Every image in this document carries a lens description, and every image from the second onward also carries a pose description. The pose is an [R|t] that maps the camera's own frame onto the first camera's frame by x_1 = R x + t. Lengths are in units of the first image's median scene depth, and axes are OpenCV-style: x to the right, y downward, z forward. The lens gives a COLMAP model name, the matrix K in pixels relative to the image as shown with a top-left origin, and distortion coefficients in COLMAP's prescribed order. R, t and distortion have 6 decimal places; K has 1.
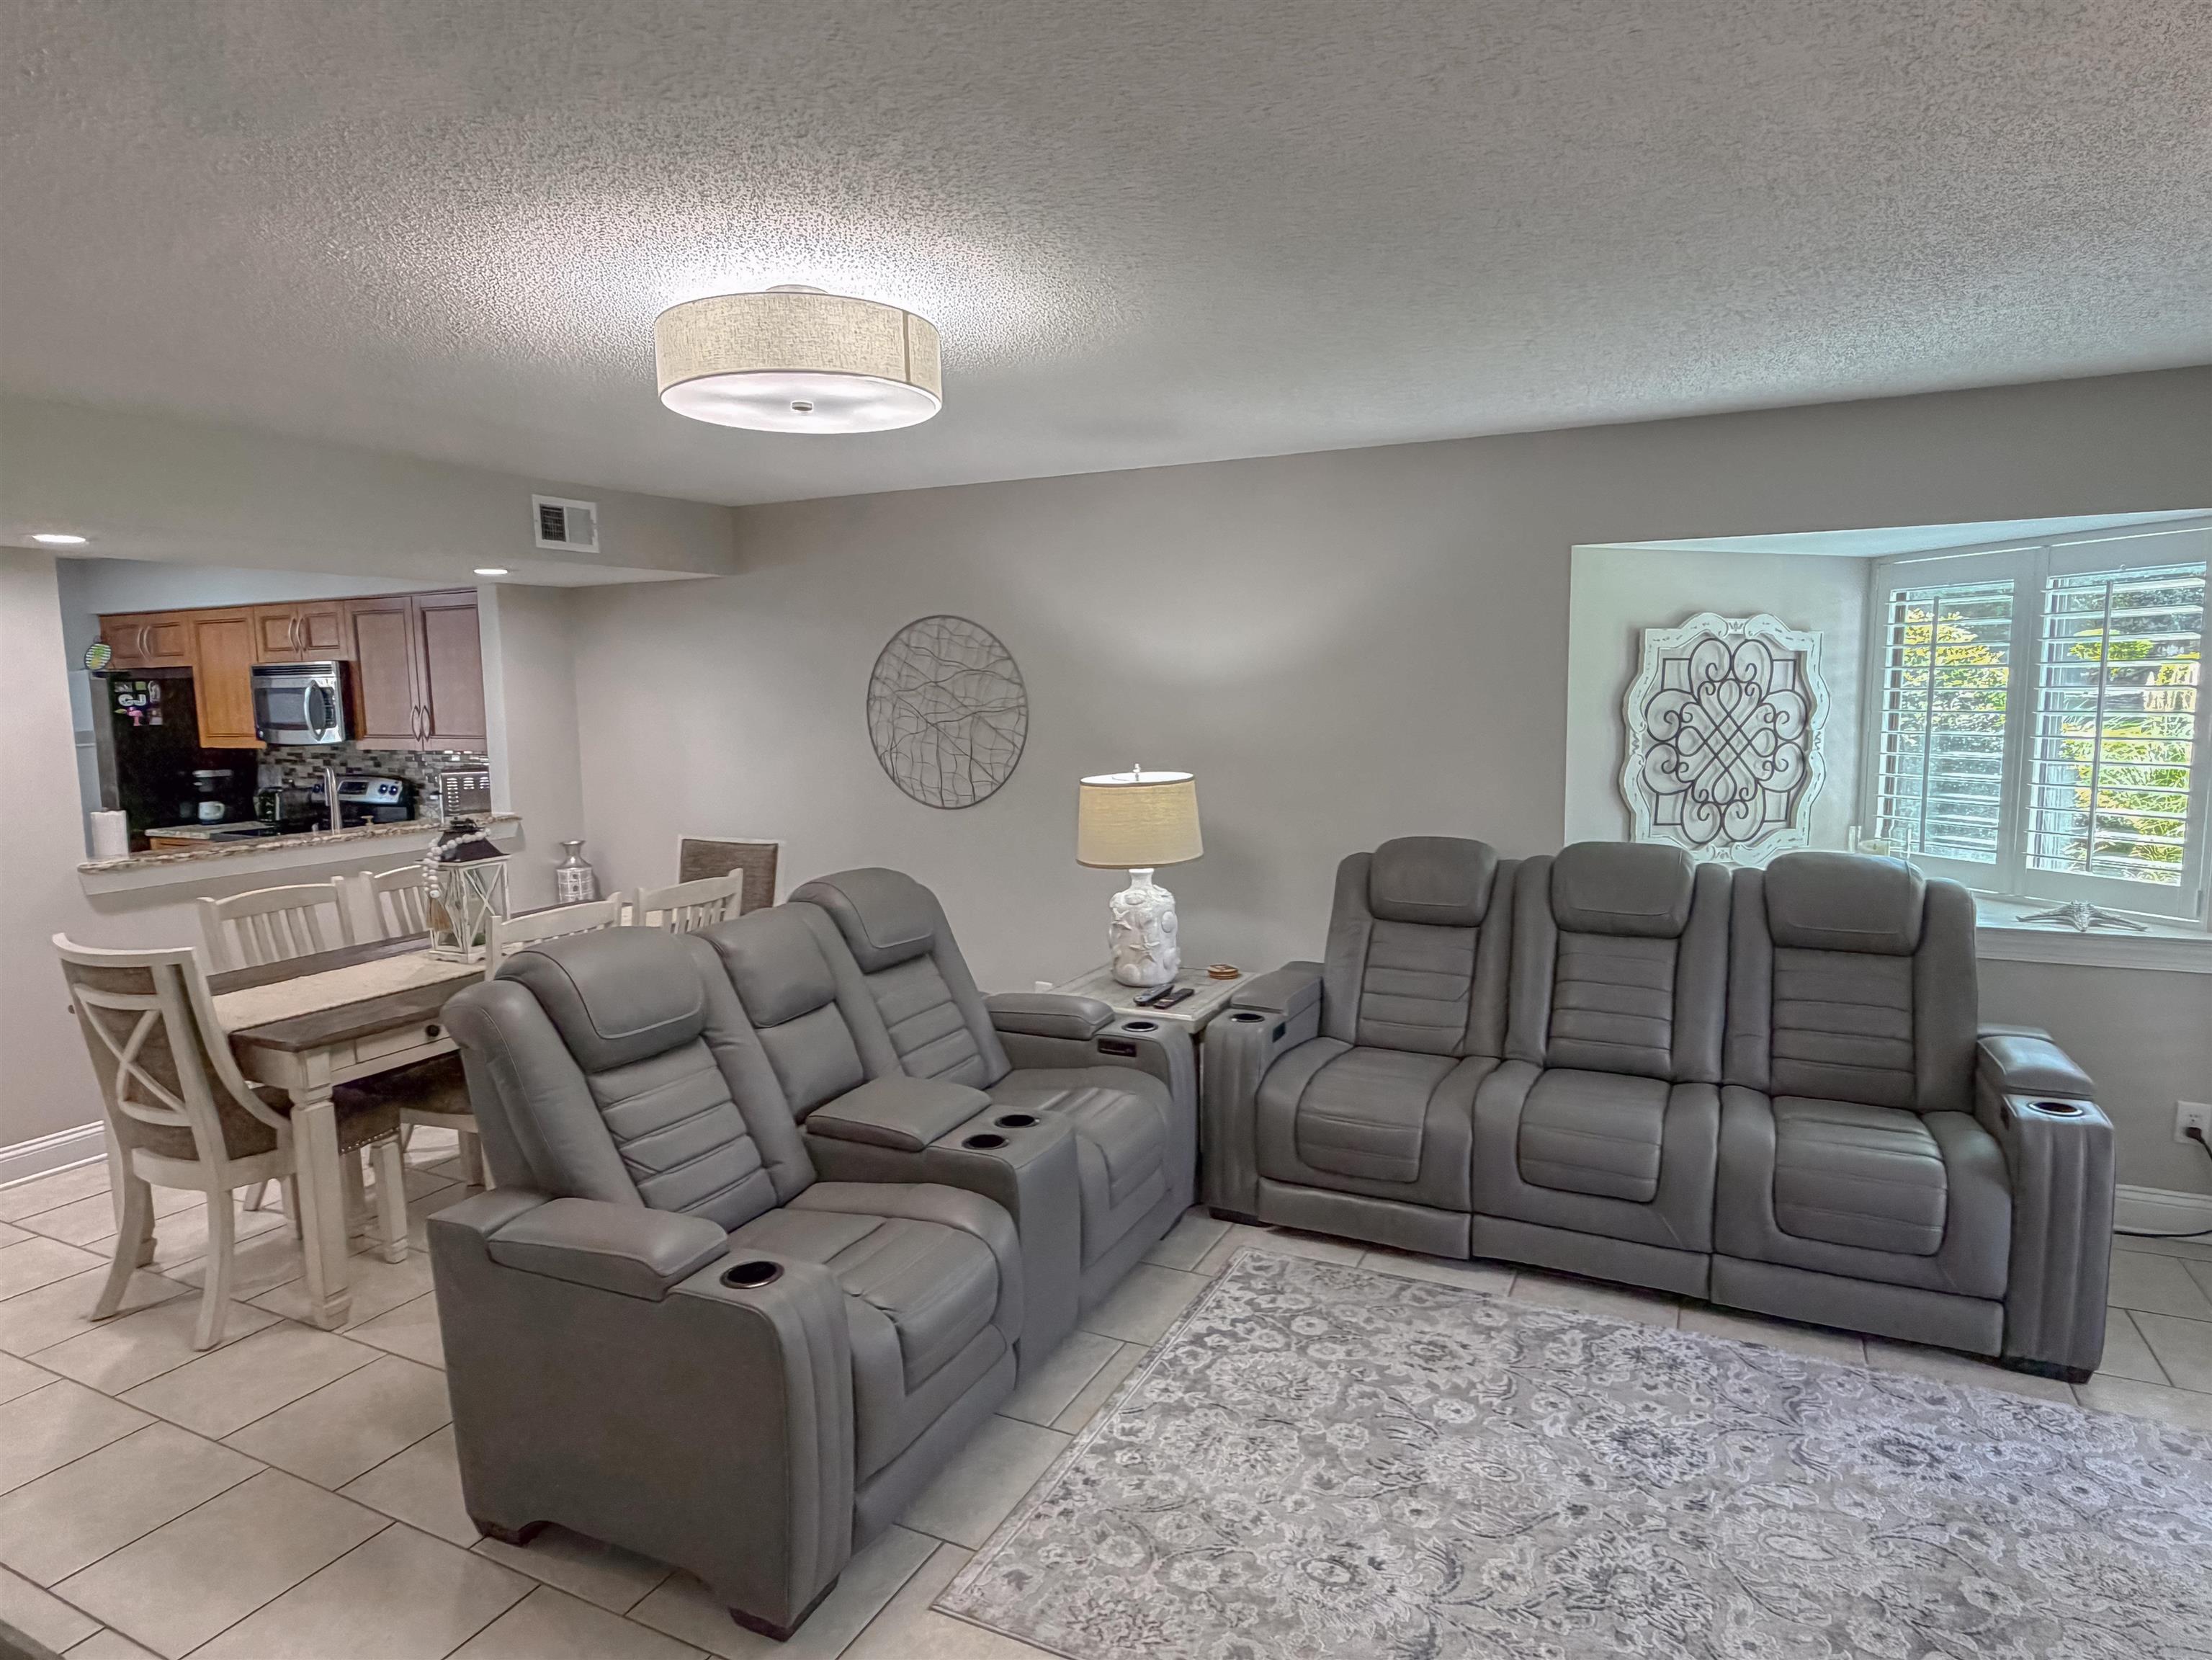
lens RADIAL K [[1270.7, 0, 1105.8], [0, 1270.7, 832.5], [0, 0, 1]] dist [0.004127, 0.001119]
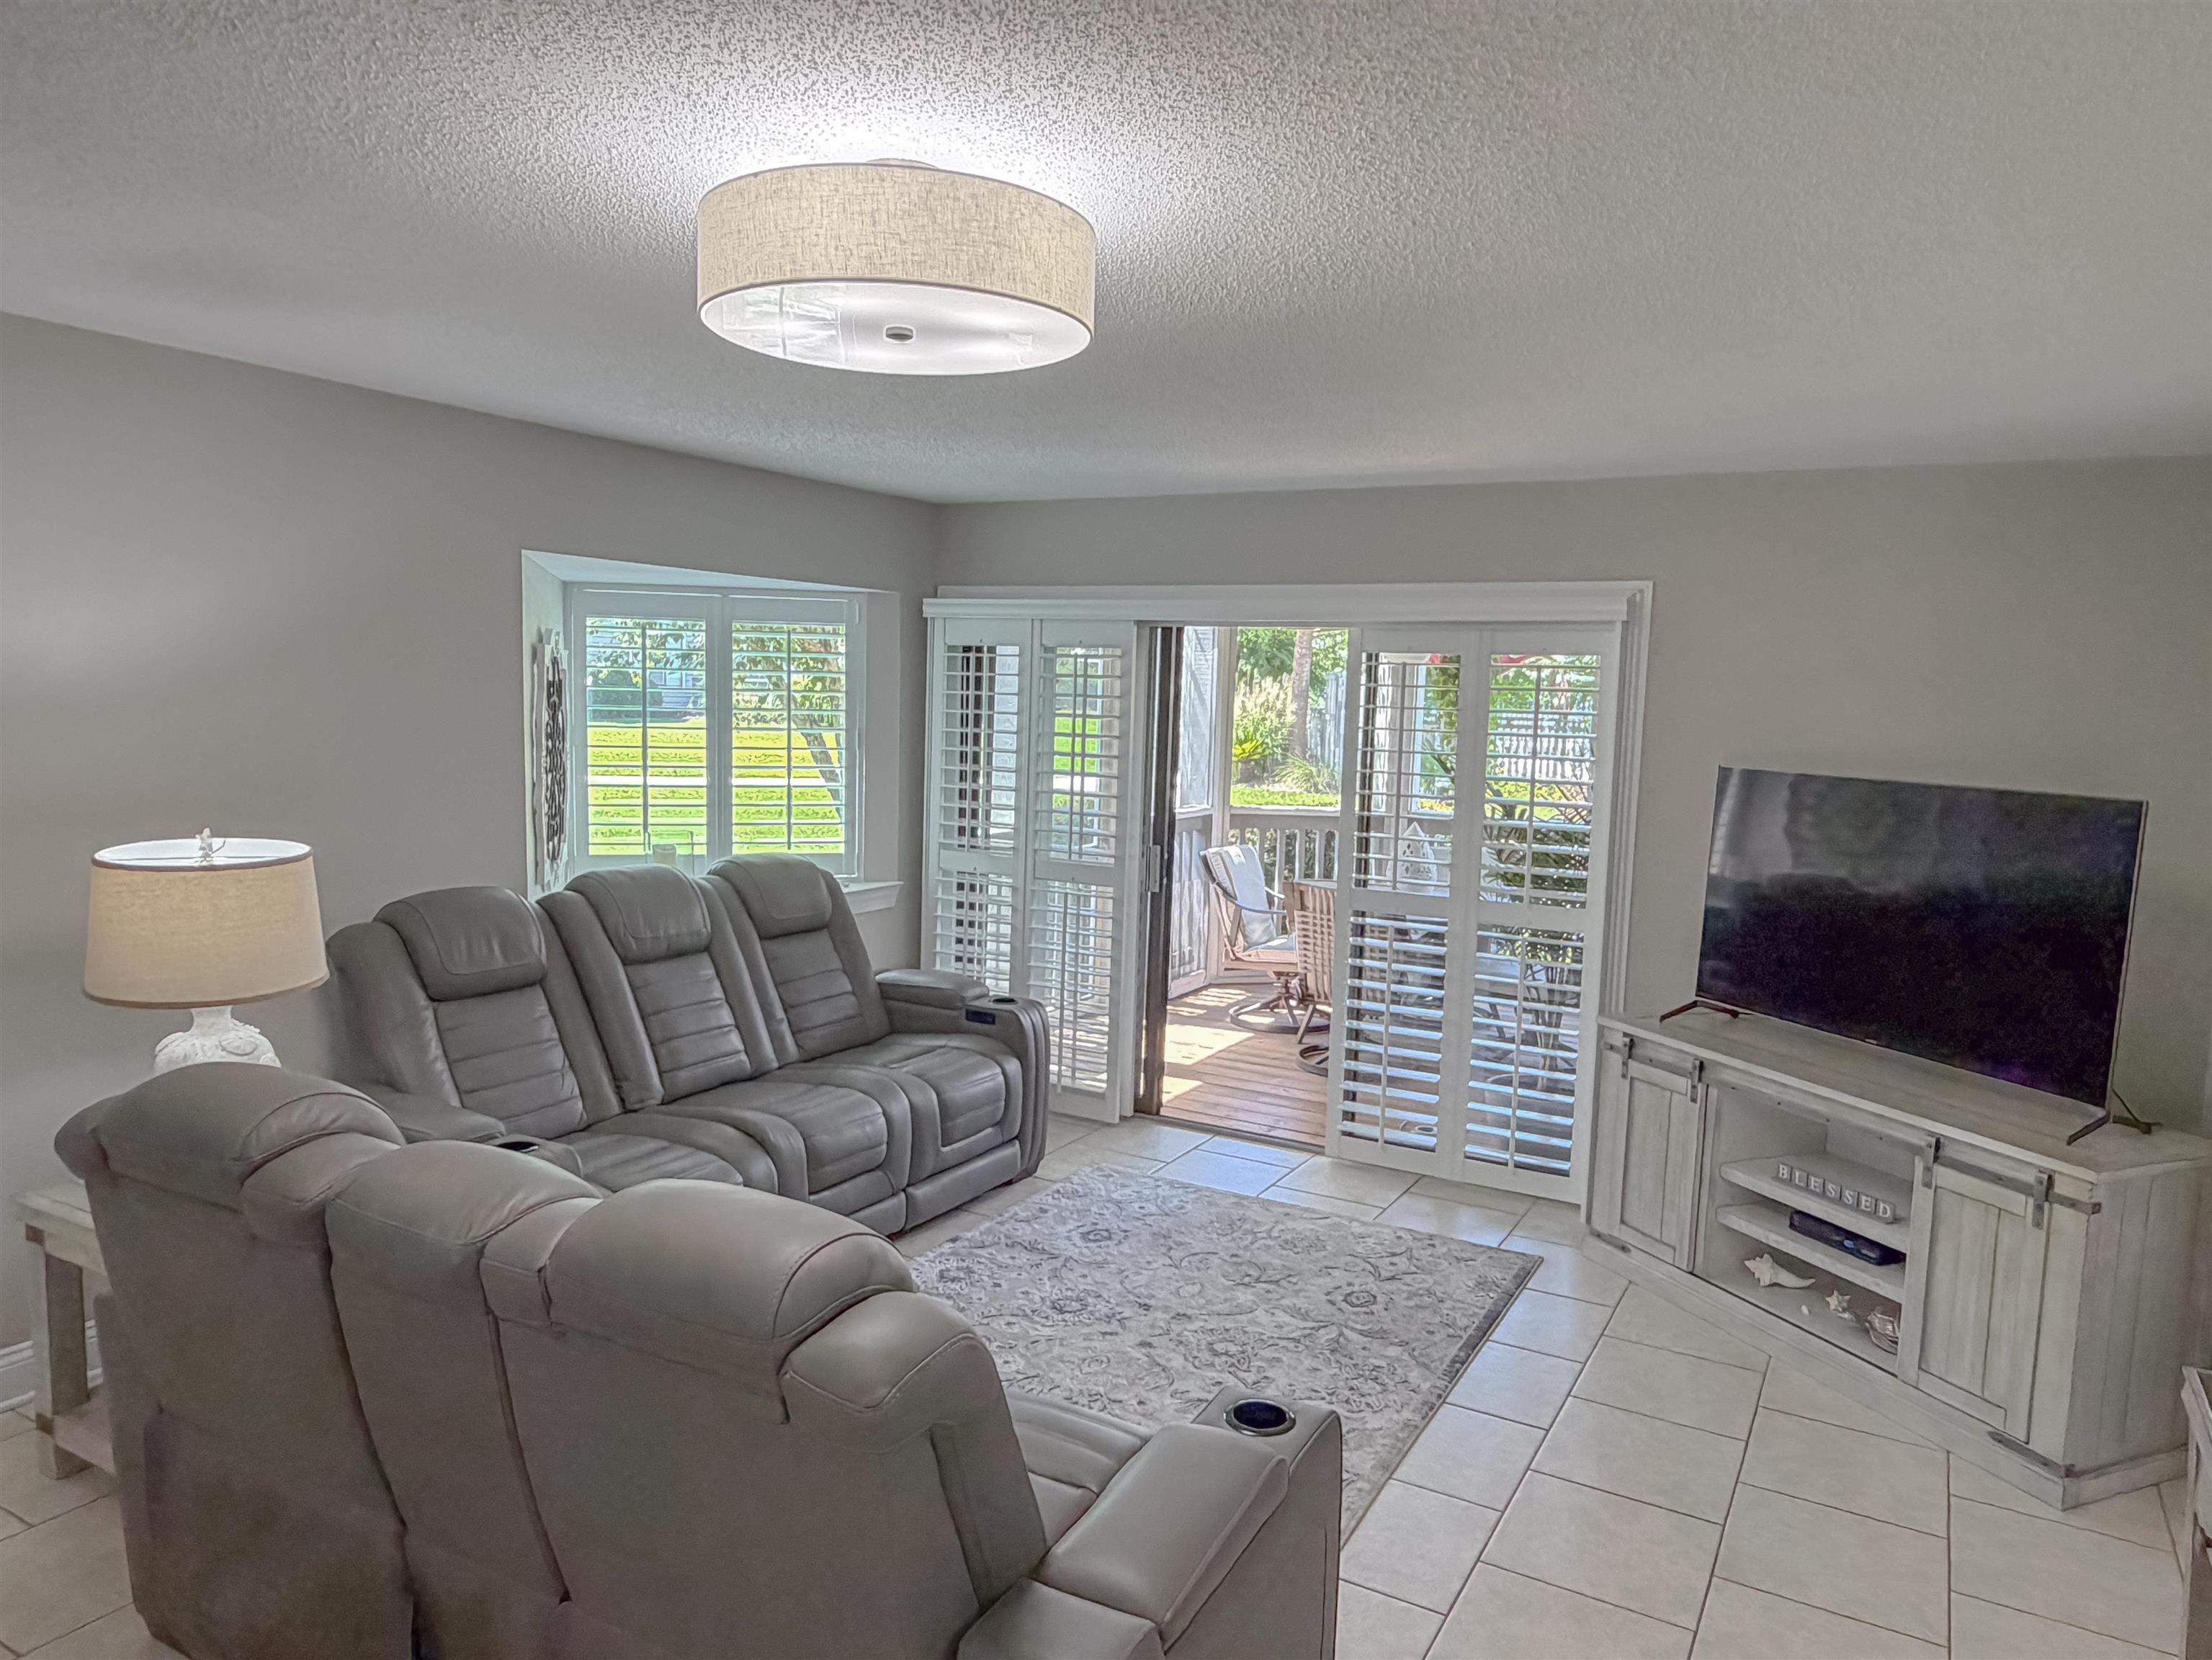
lens RADIAL K [[1476.8, 0, 1106.0], [0, 1476.8, 830.0], [0, 0, 1]] dist [0.004637, -0.001699]
pose [[0.056972, -0.078300, 0.995301, -0.702842], [0.085051, 0.993676, 0.073304, -0.072333], [-0.994746, 0.080475, 0.063271, 0.564470]]
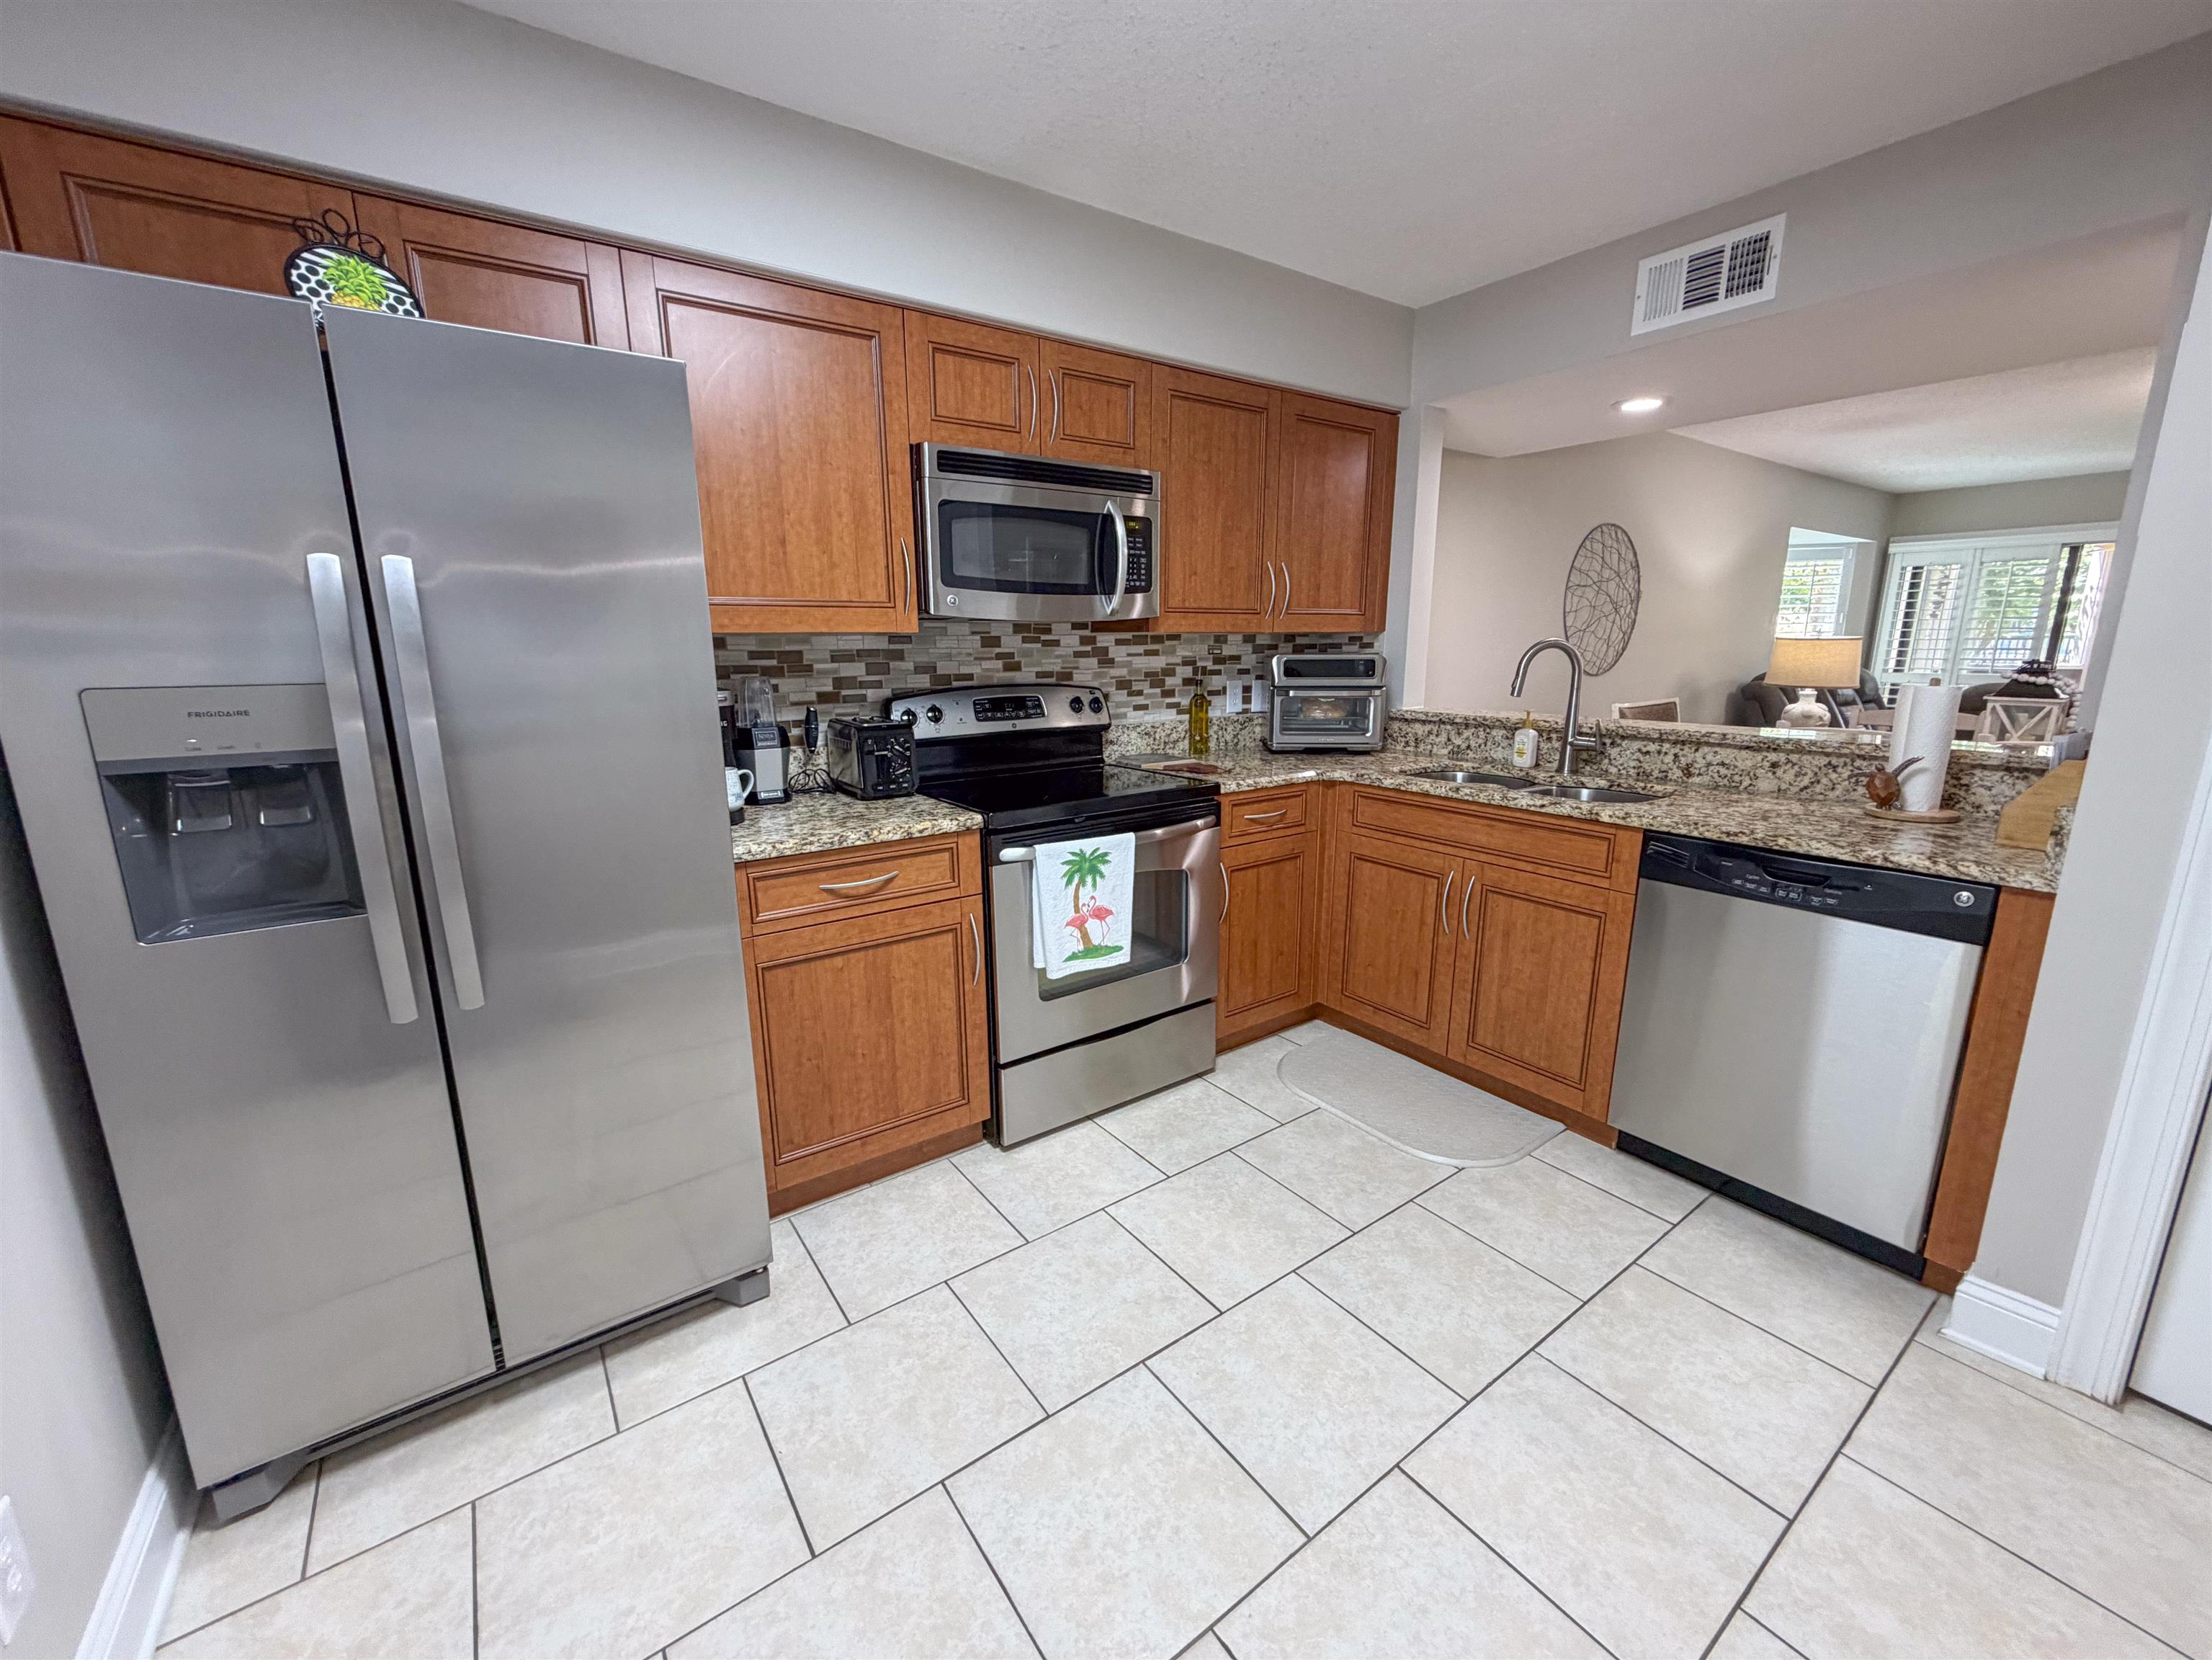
lens RADIAL K [[886.0, 0, 1097.0], [0, 886.0, 832.4], [0, 0, 1]] dist [0.001589, 0.000071]
pose [[0.477441, -0.174745, 0.861112, -1.608483], [0.103271, 0.984392, 0.142504, -0.057292], [-0.872574, 0.020890, 0.488035, 1.357135]]
